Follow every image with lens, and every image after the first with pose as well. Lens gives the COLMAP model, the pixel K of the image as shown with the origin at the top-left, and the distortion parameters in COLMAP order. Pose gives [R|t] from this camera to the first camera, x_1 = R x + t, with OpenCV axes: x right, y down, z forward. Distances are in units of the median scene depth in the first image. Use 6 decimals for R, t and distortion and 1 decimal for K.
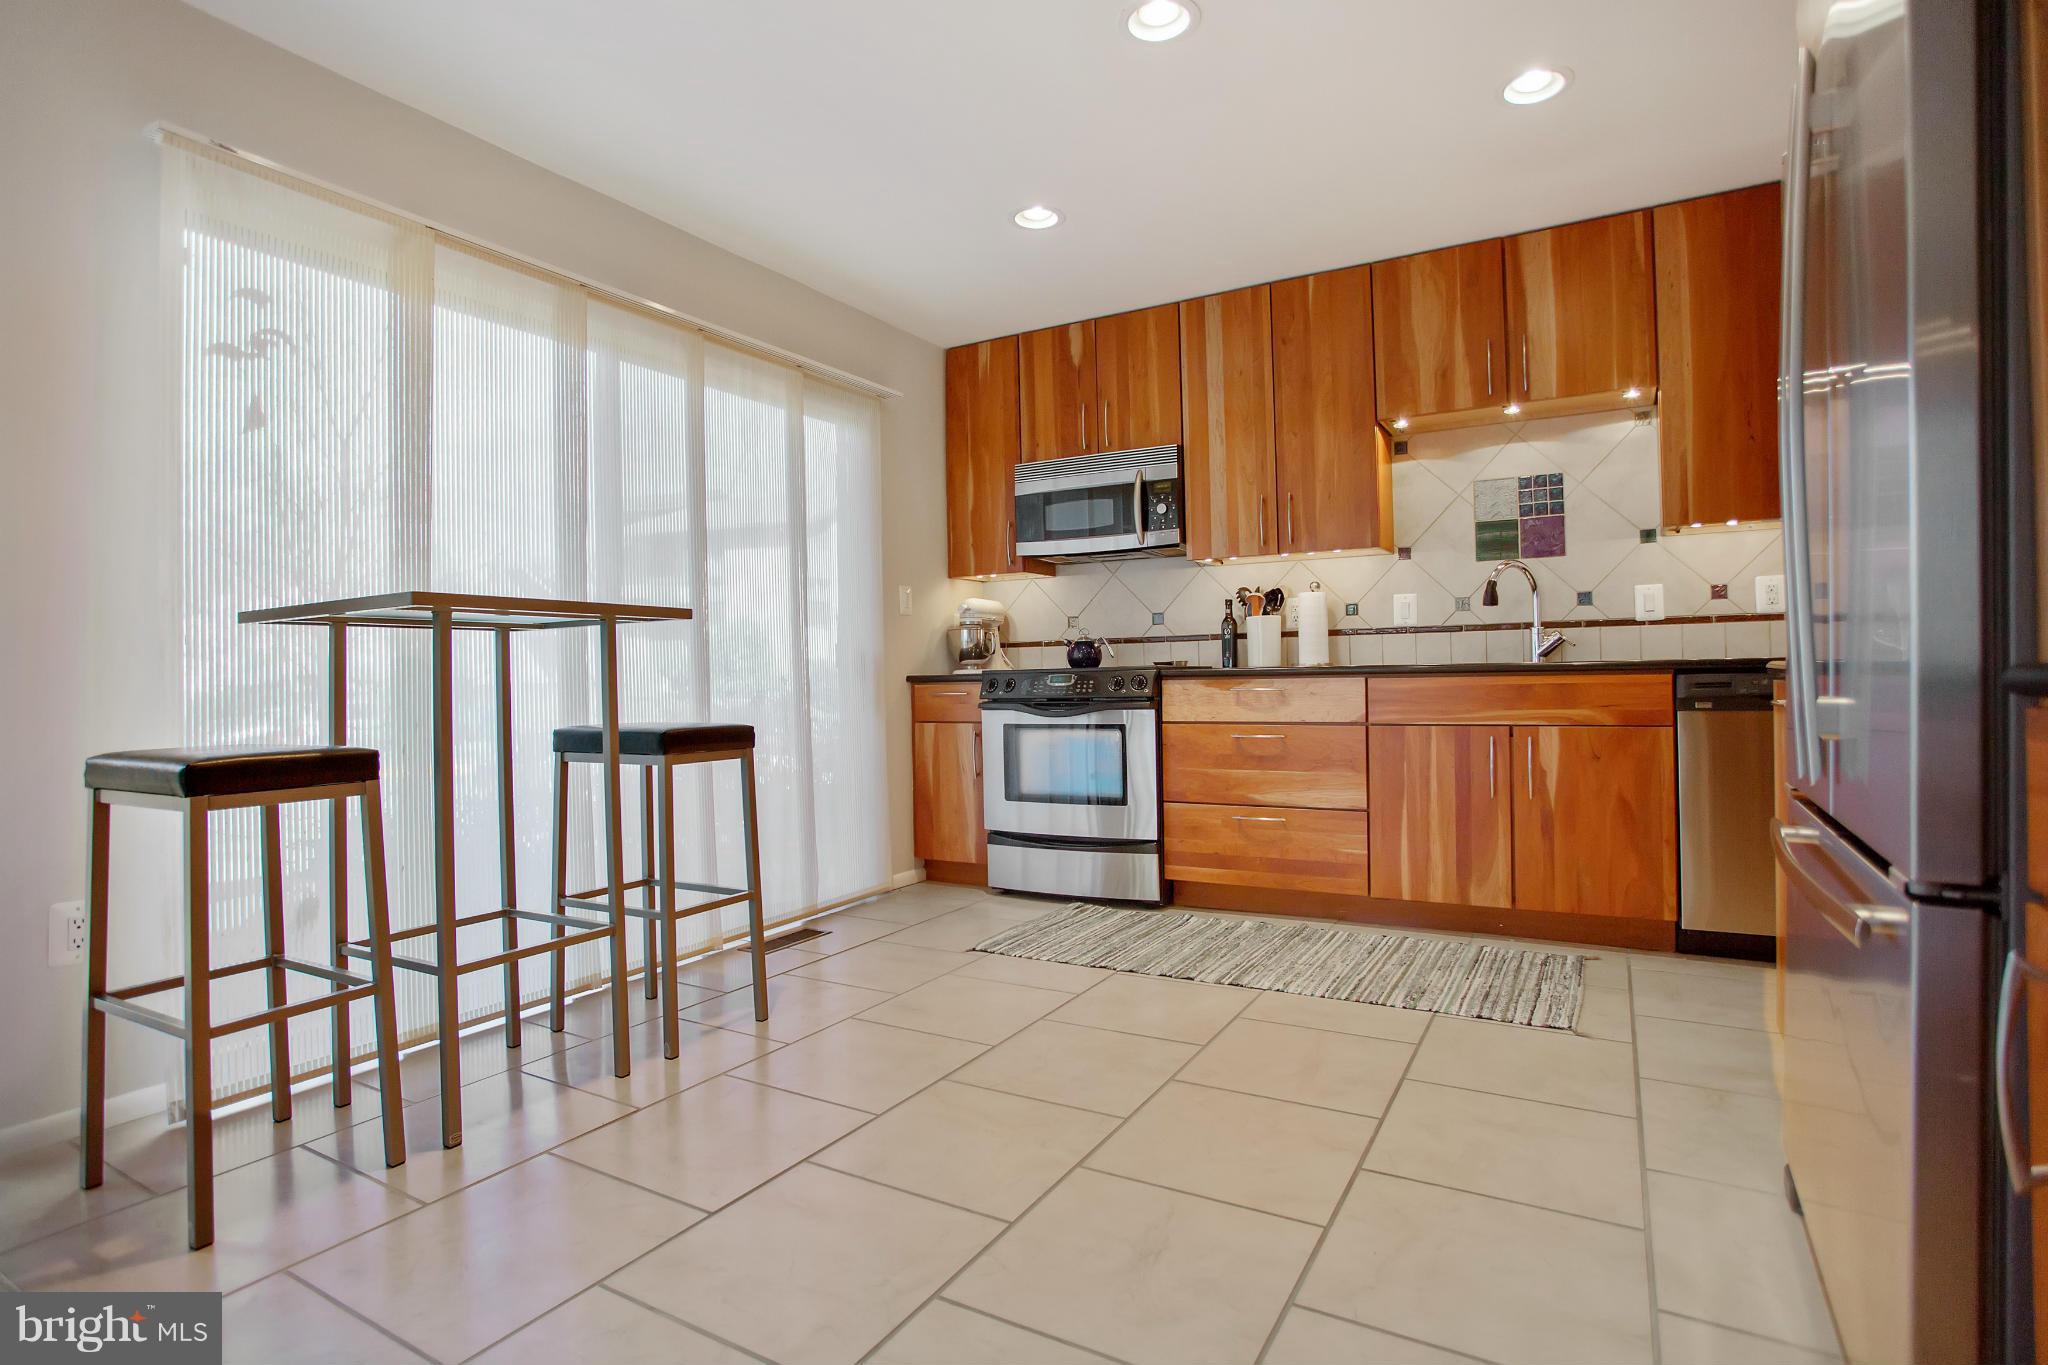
lens RADIAL K [[1020.5, 0, 1020.9], [0, 1020.5, 677.7], [0, 0, 1]] dist [-0.033825, 0.000812]
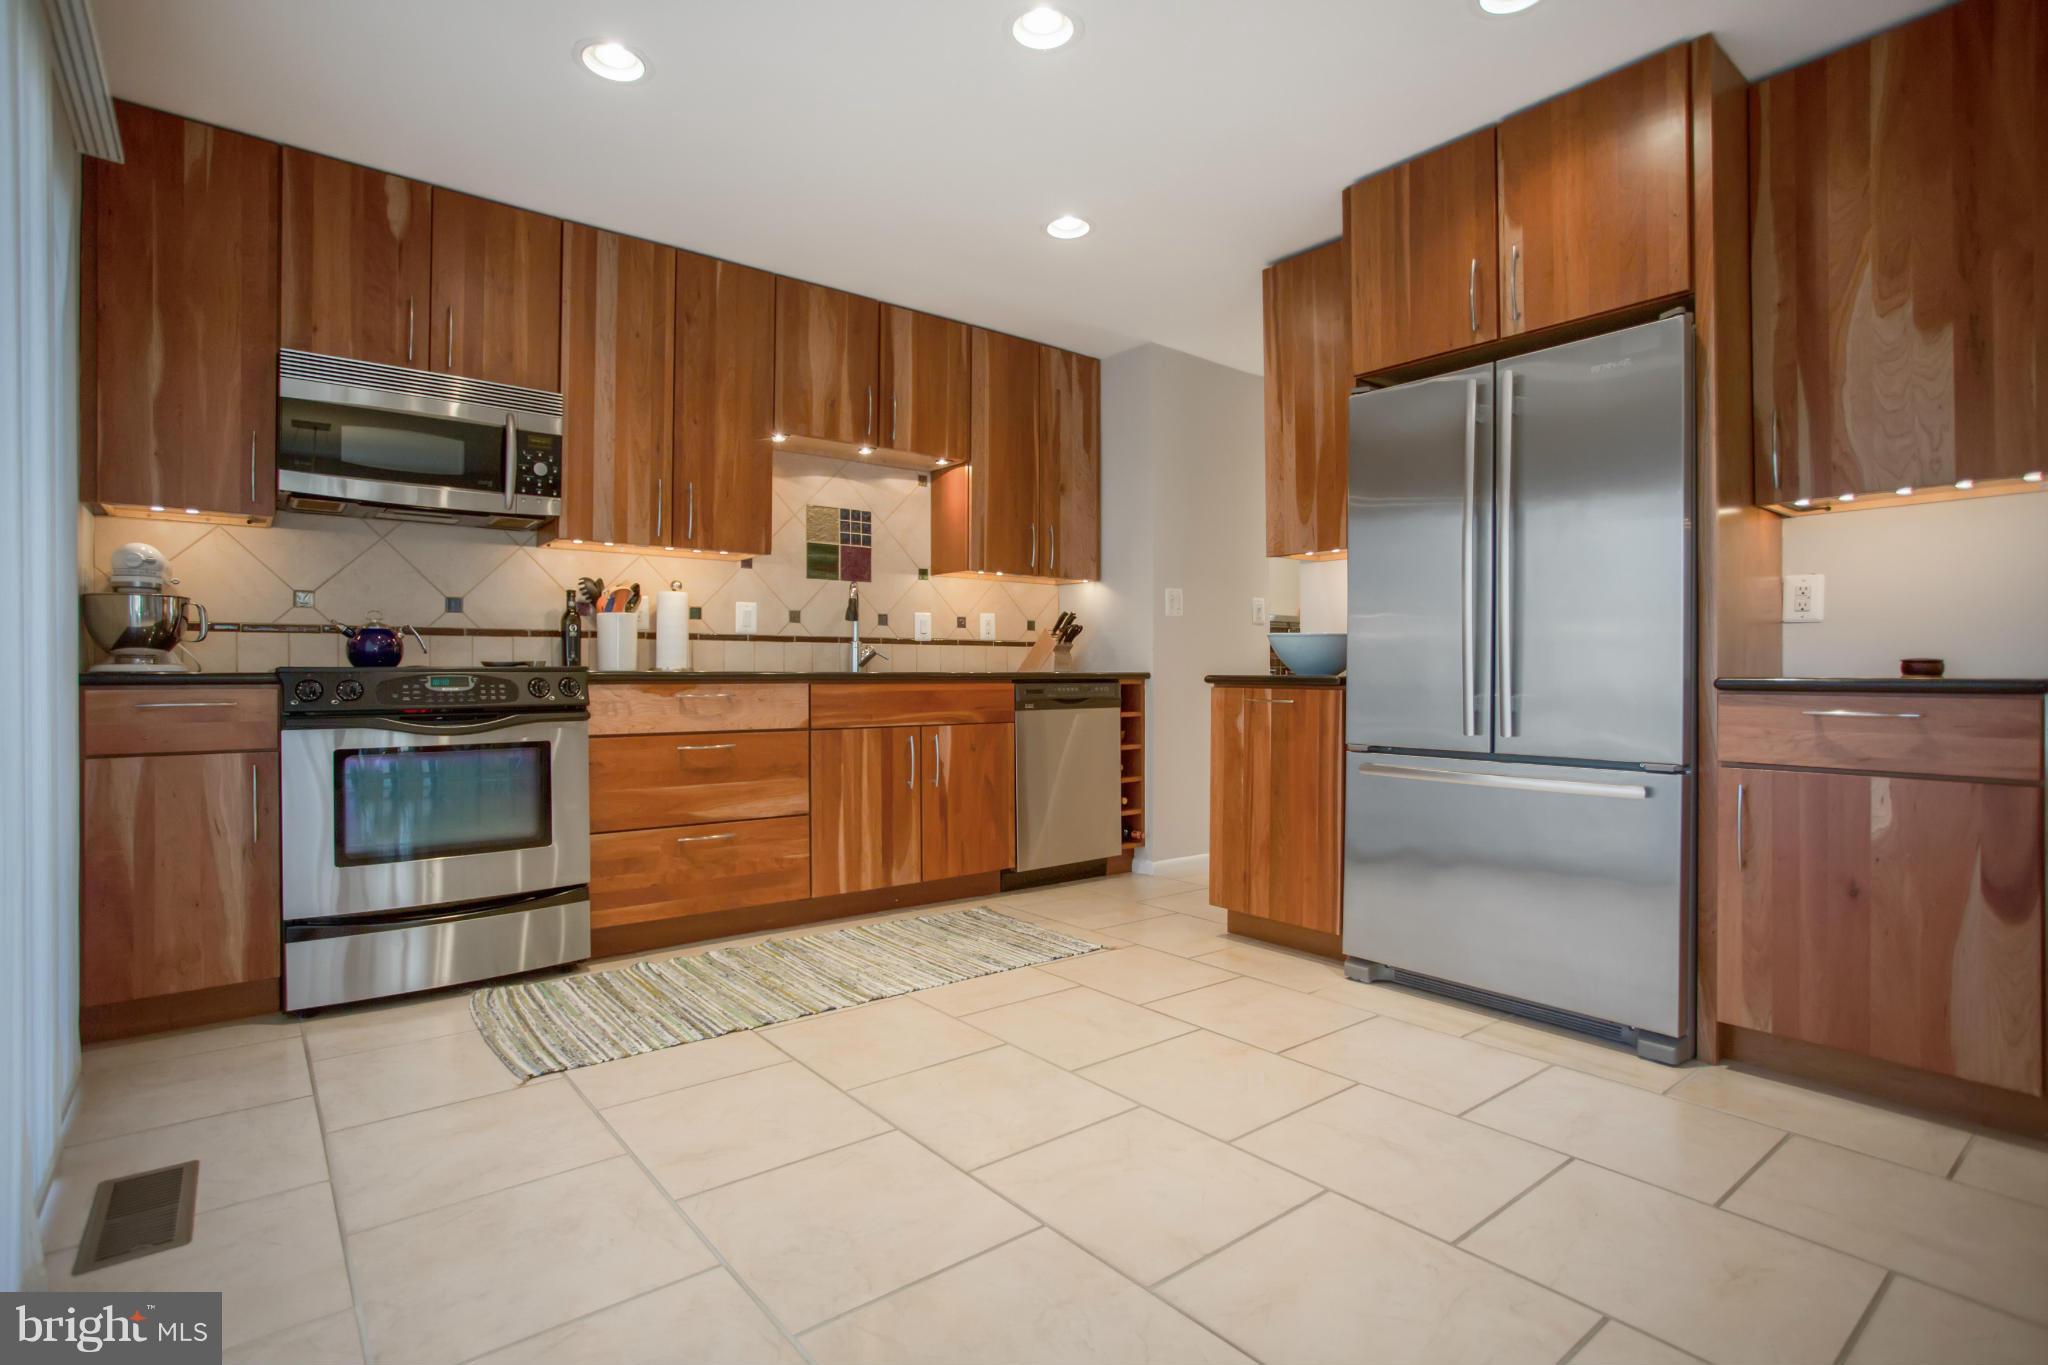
lens RADIAL K [[1009.3, 0, 1024.0], [0, 1009.3, 682.5], [0, 0, 1]] dist [-0.051888, 0.030343]
pose [[0.370234, 0.010476, 0.928879, -0.469660], [-0.005097, 0.999944, -0.009246, 0.006078], [-0.928925, -0.001311, 0.370267, 0.383309]]
